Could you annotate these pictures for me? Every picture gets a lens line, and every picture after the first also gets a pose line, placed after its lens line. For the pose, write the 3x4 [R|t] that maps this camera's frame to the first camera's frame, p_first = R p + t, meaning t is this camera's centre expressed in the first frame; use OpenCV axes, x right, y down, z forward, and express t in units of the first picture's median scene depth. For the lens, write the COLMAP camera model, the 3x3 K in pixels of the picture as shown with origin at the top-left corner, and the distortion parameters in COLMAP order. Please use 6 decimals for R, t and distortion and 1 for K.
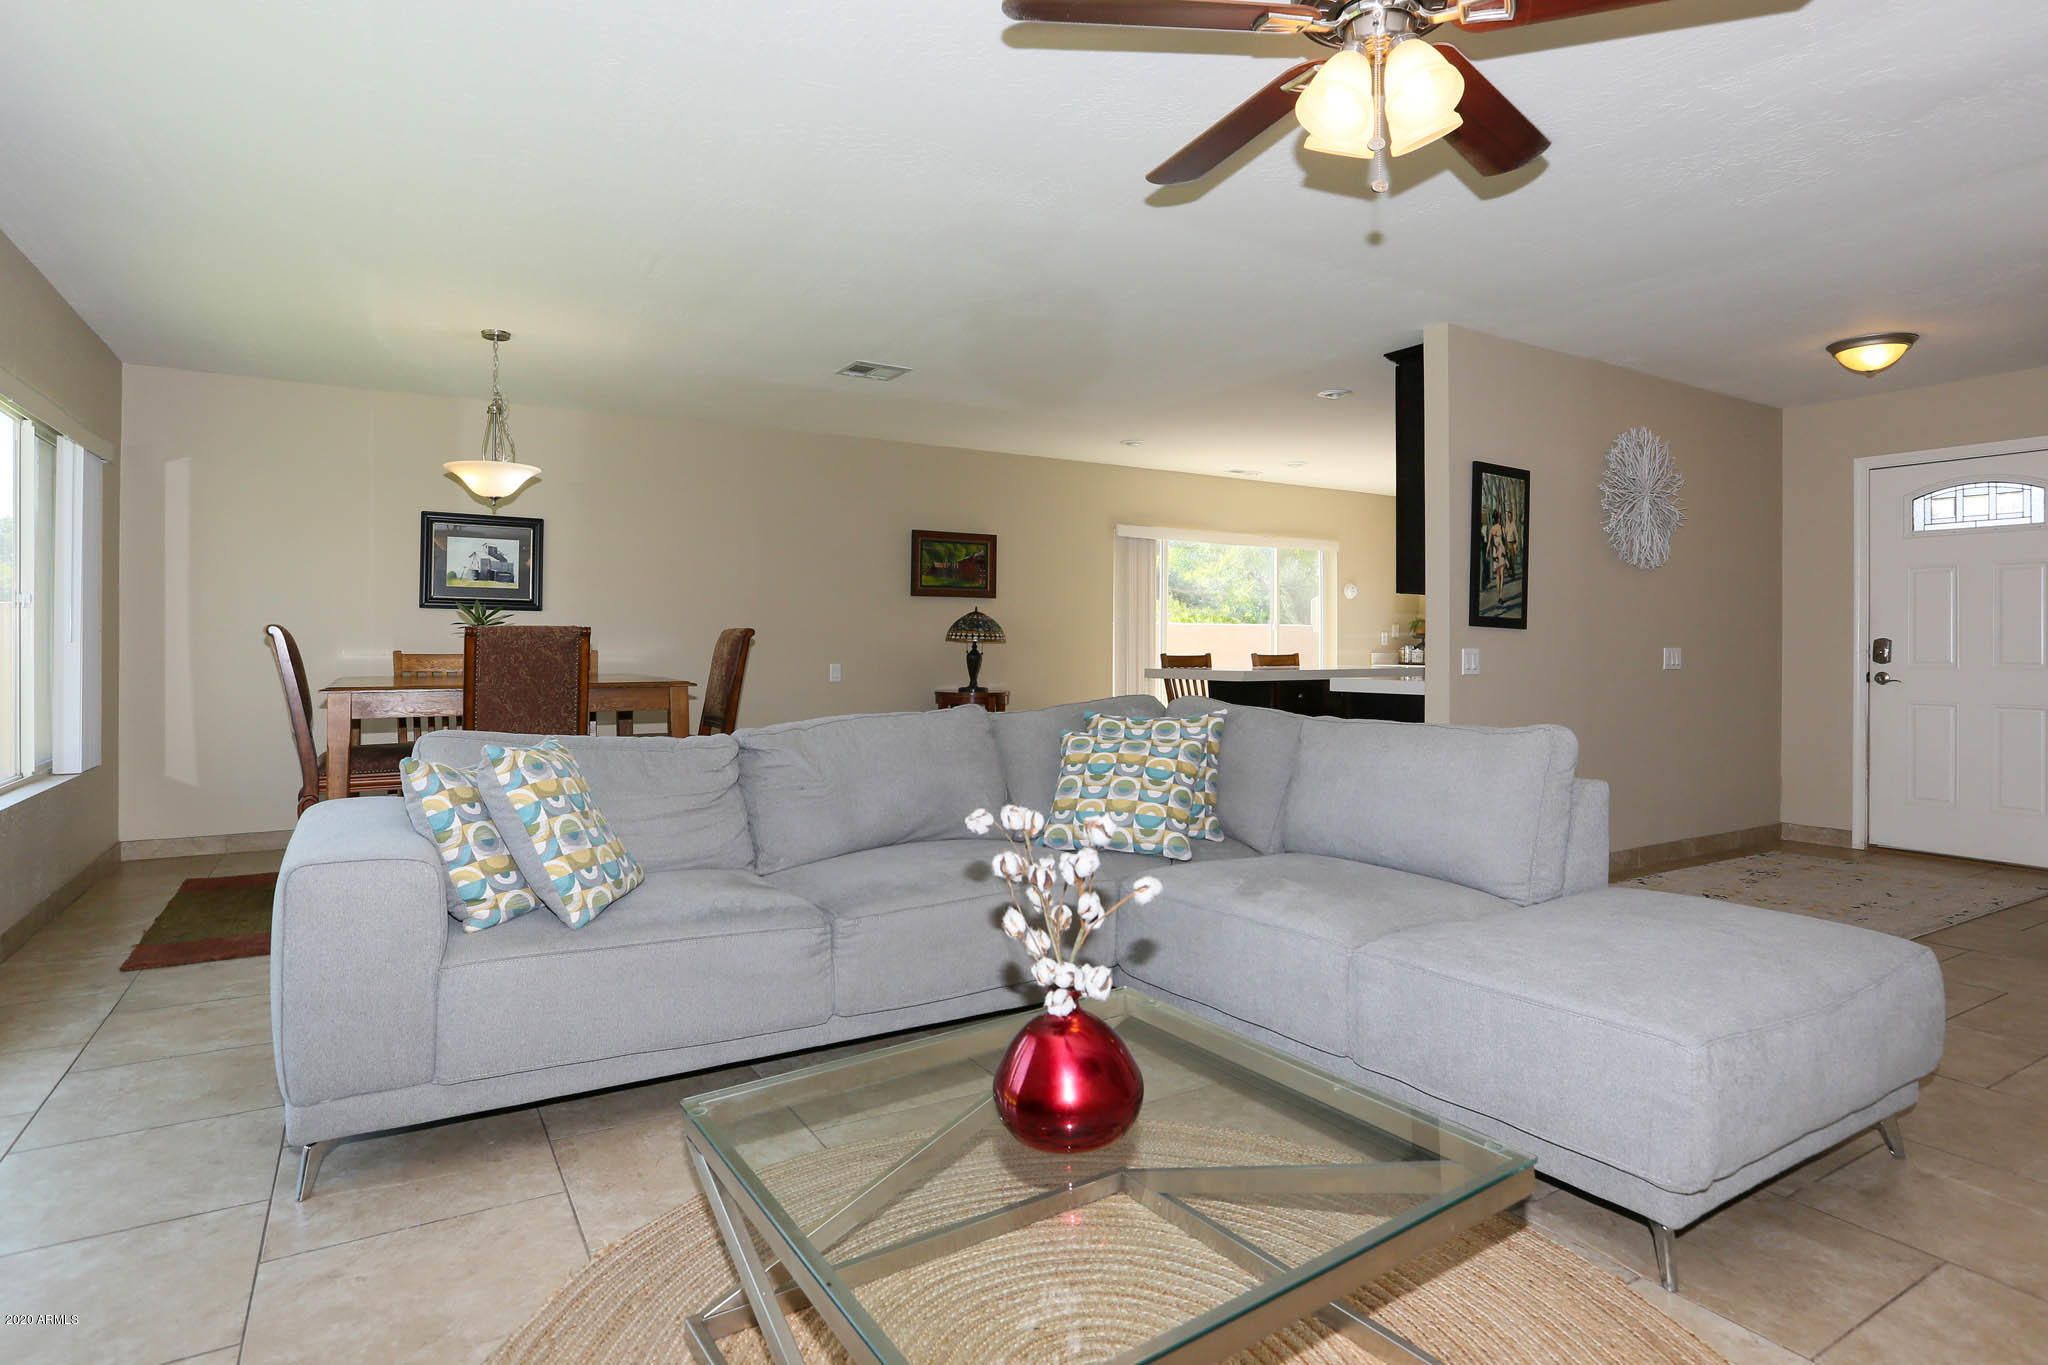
lens RADIAL K [[1062.3, 0, 1023.1], [0, 1062.3, 649.0], [0, 0, 1]] dist [-0.022304, 0.007249]
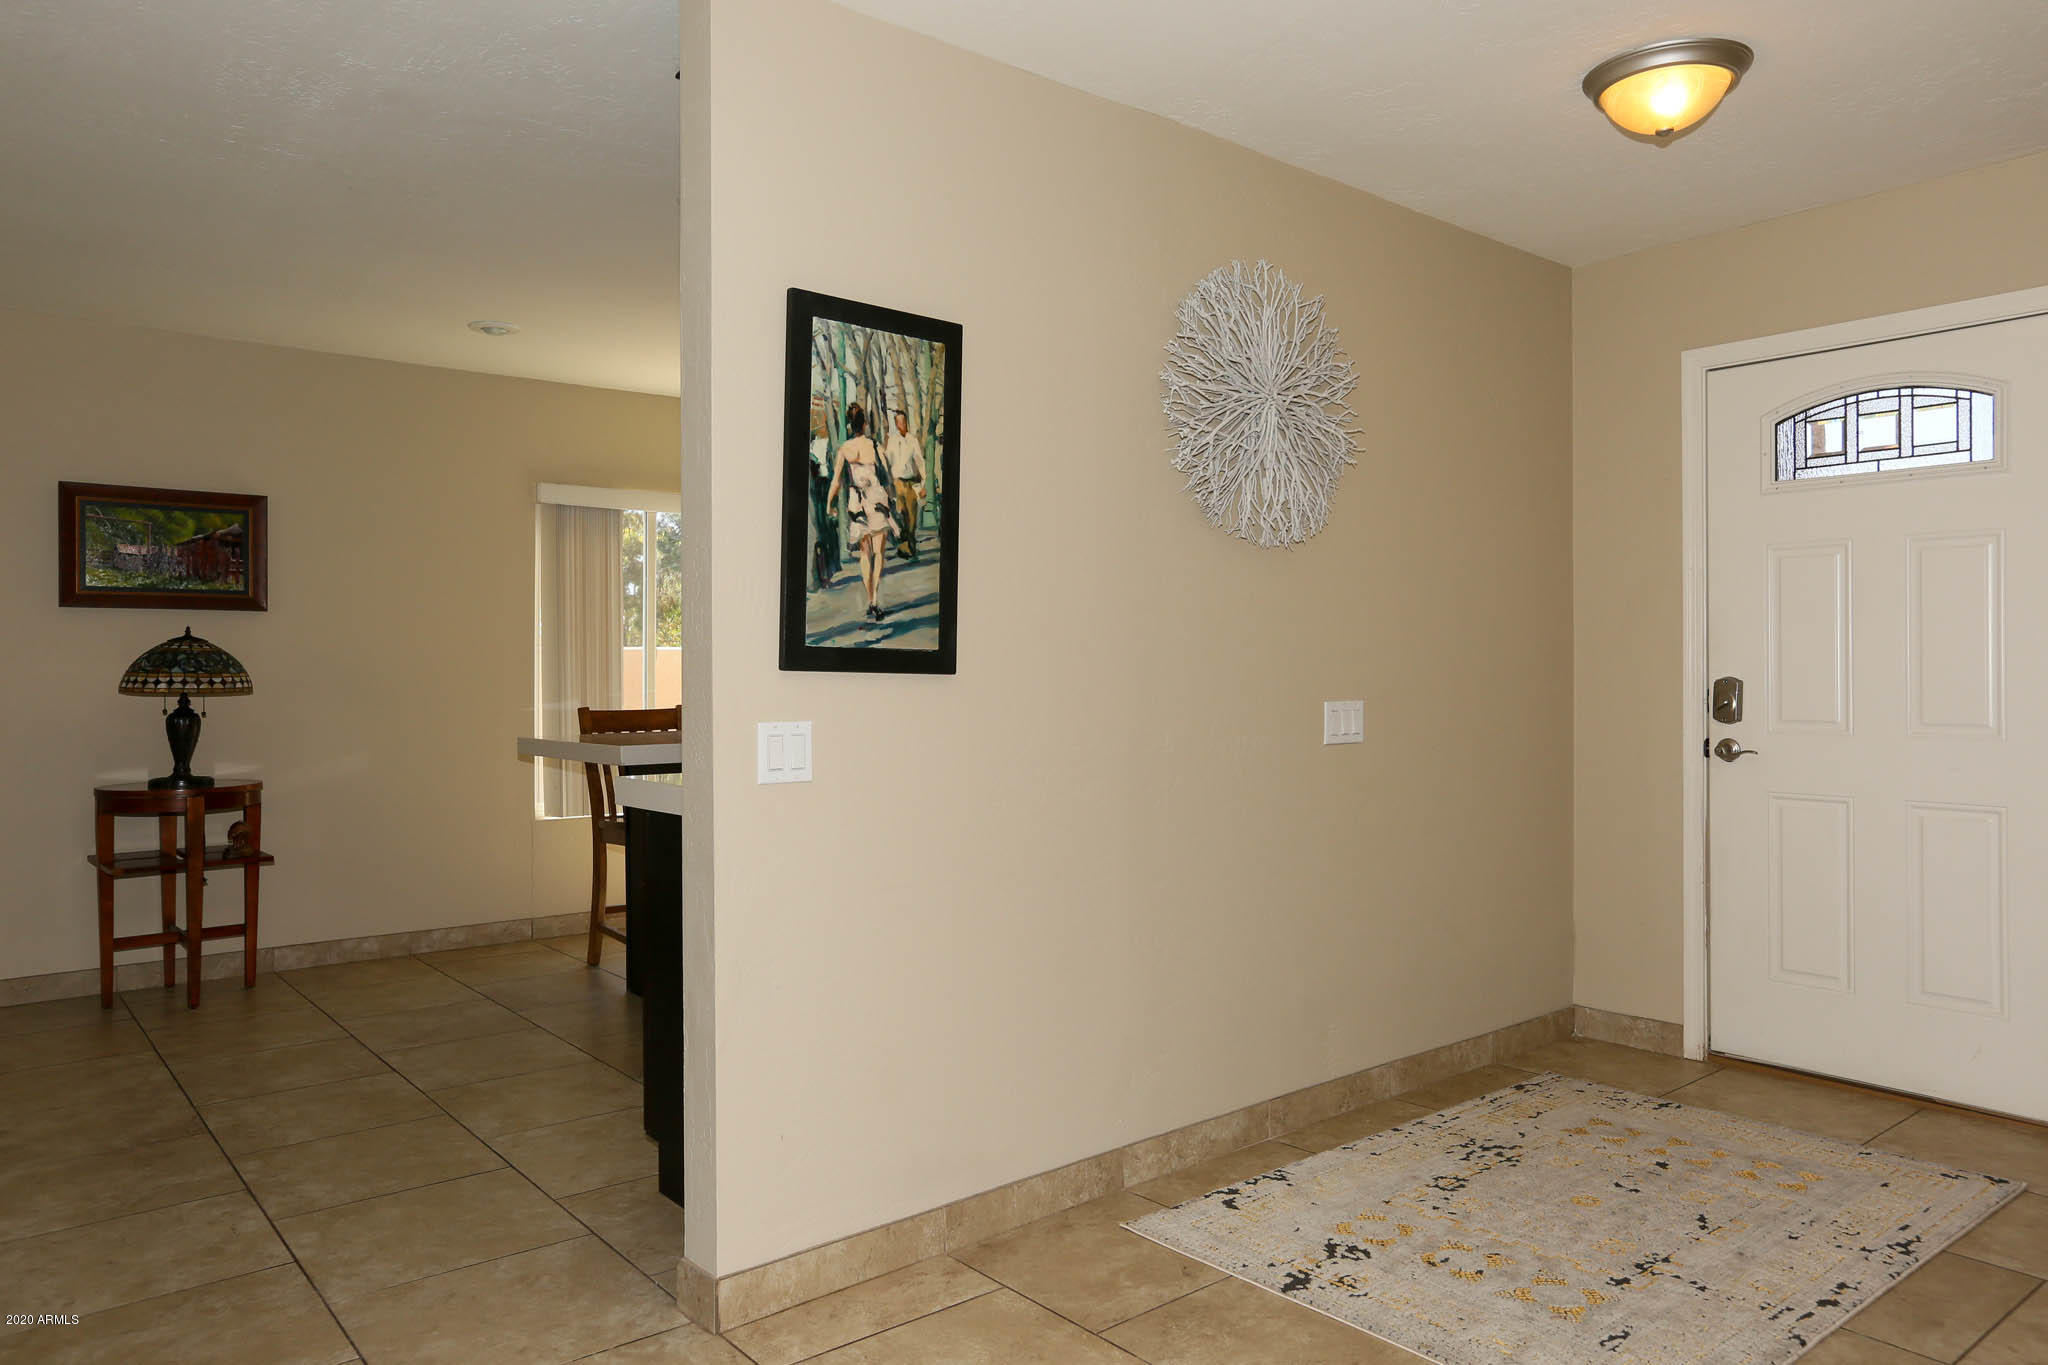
lens RADIAL K [[1331.7, 0, 1006.1], [0, 1331.7, 678.7], [0, 0, 1]] dist [-0.006753, -0.000403]
pose [[0.991482, -0.009710, 0.129884, 0.372001], [0.009397, 0.999951, 0.003024, -0.015930], [-0.129907, -0.001778, 0.991525, 0.378828]]
